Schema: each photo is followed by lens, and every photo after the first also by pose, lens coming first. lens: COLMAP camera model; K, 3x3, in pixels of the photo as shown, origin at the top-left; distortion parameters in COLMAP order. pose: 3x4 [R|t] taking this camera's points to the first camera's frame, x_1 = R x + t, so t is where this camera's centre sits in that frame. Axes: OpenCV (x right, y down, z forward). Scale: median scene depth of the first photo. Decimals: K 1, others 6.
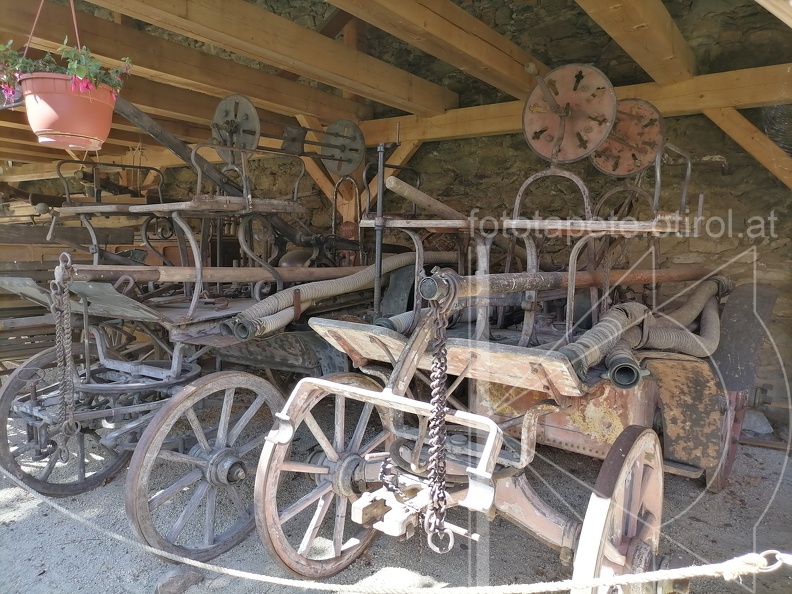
lens RADIAL K [[613.5, 0, 398.4], [0, 613.5, 295.7], [0, 0, 1]] dist [0.008752, 0.001098]
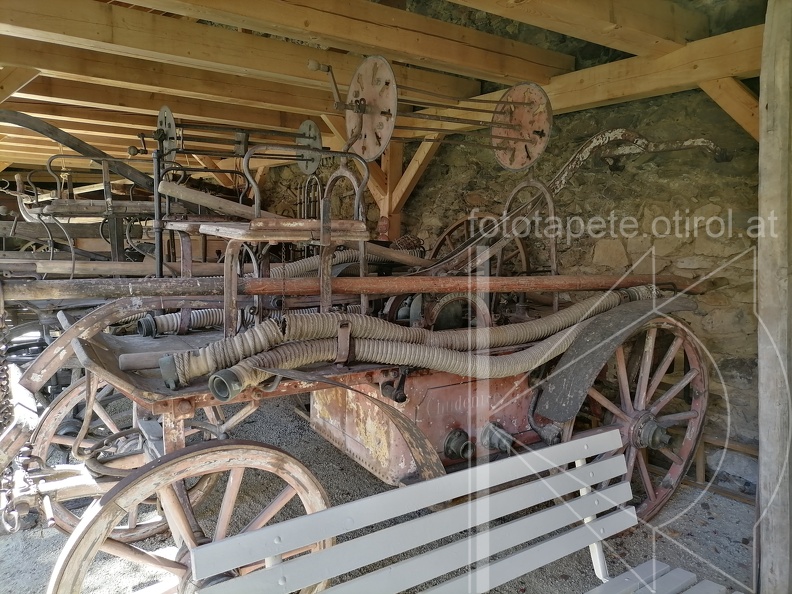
lens RADIAL K [[613.5, 0, 397.2], [0, 613.5, 298.1], [0, 0, 1]] dist [0.008752, 0.001098]
pose [[0.934150, 0.045689, -0.353943, 0.423019], [-0.038132, 0.998872, 0.028299, -0.022486], [0.354837, -0.012939, 0.934839, 0.083395]]
